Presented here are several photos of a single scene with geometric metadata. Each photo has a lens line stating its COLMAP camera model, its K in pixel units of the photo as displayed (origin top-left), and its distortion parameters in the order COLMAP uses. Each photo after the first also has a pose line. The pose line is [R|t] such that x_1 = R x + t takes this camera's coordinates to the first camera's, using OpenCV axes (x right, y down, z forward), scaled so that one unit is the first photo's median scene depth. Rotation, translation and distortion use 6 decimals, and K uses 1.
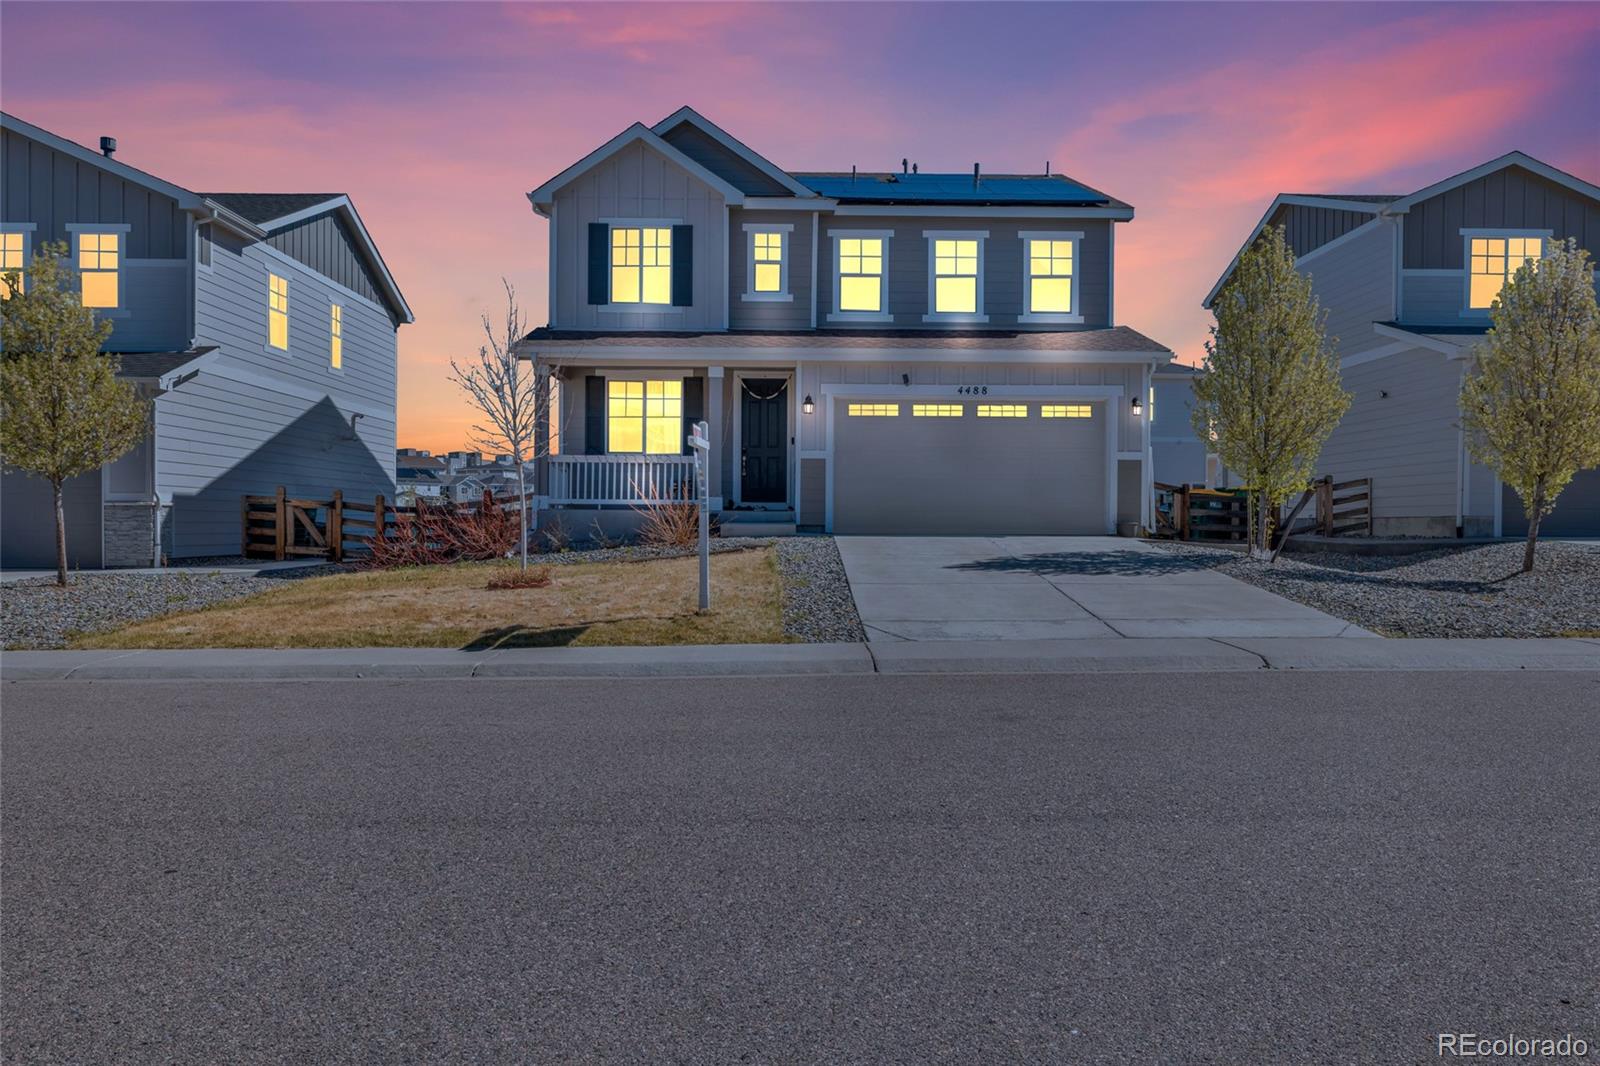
lens RADIAL K [[1145.4, 0, 800.0], [0, 1145.4, 533.0], [0, 0, 1]] dist [-0.000033, 0.003879]
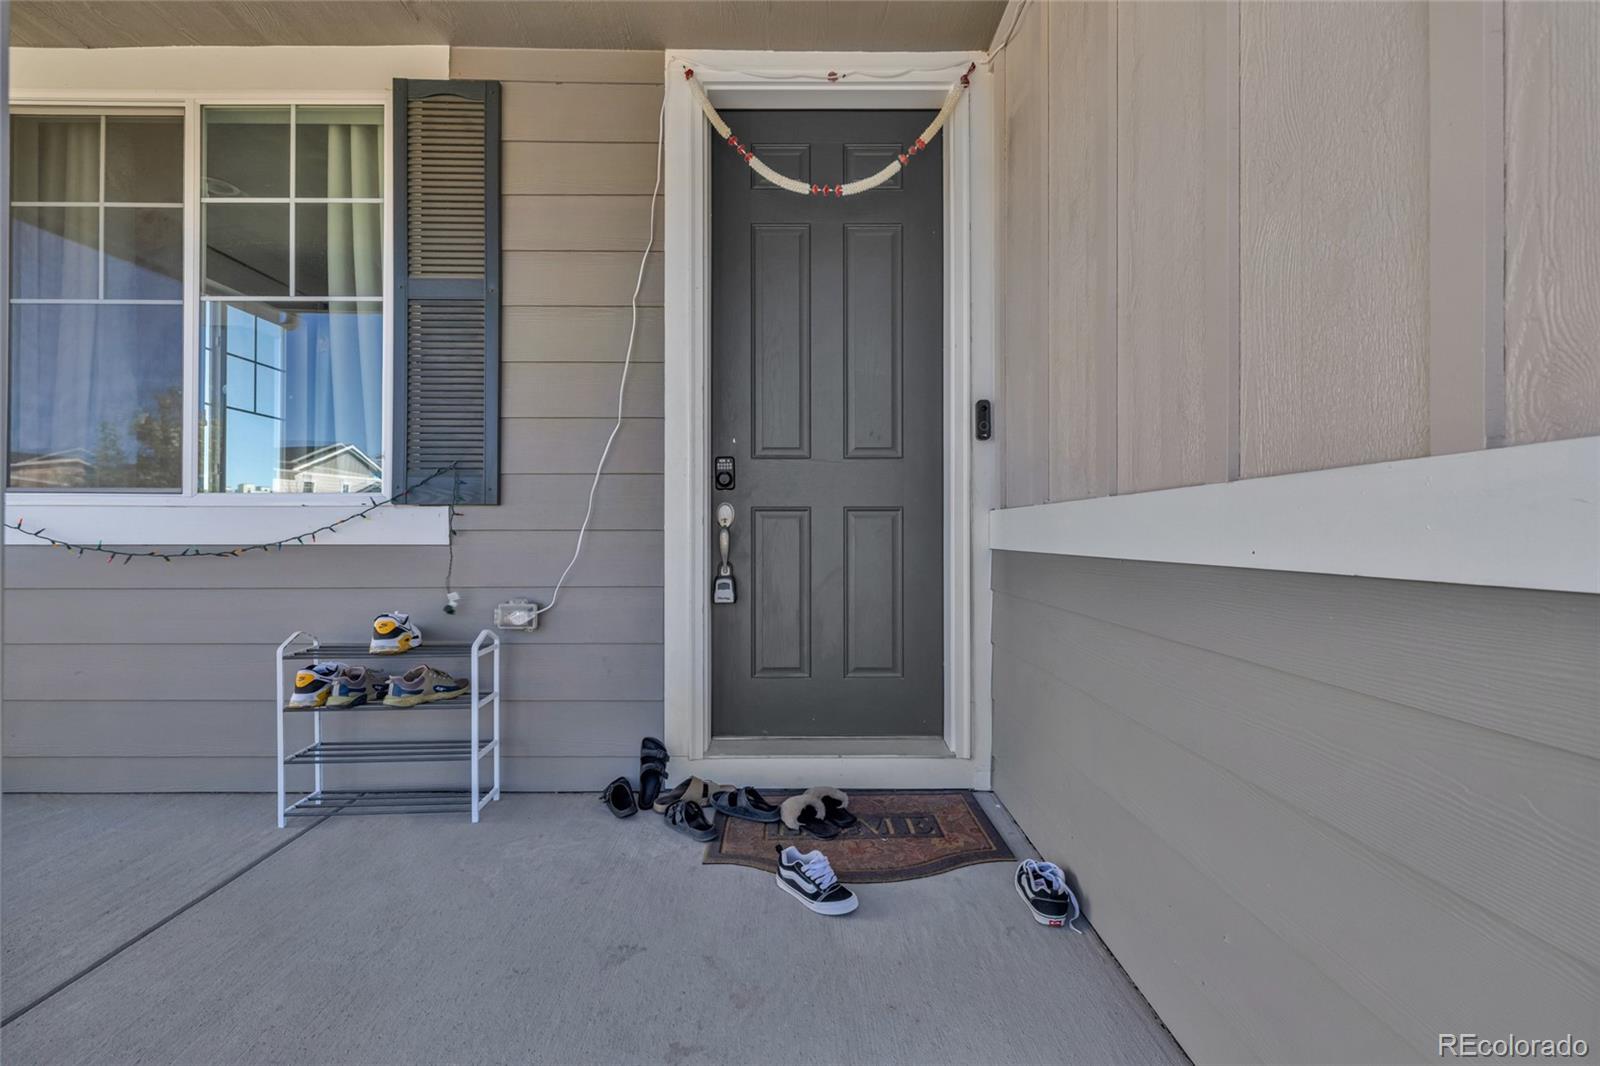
lens RADIAL K [[637.0, 0, 800.0], [0, 637.0, 533.0], [0, 0, 1]] dist [0.000741, 0.000241]
pose [[0.999652, -0.005043, -0.025894, -0.039774], [0.004819, 0.999951, -0.008700, -0.072857], [0.025936, 0.008572, 0.999627, 1.066771]]
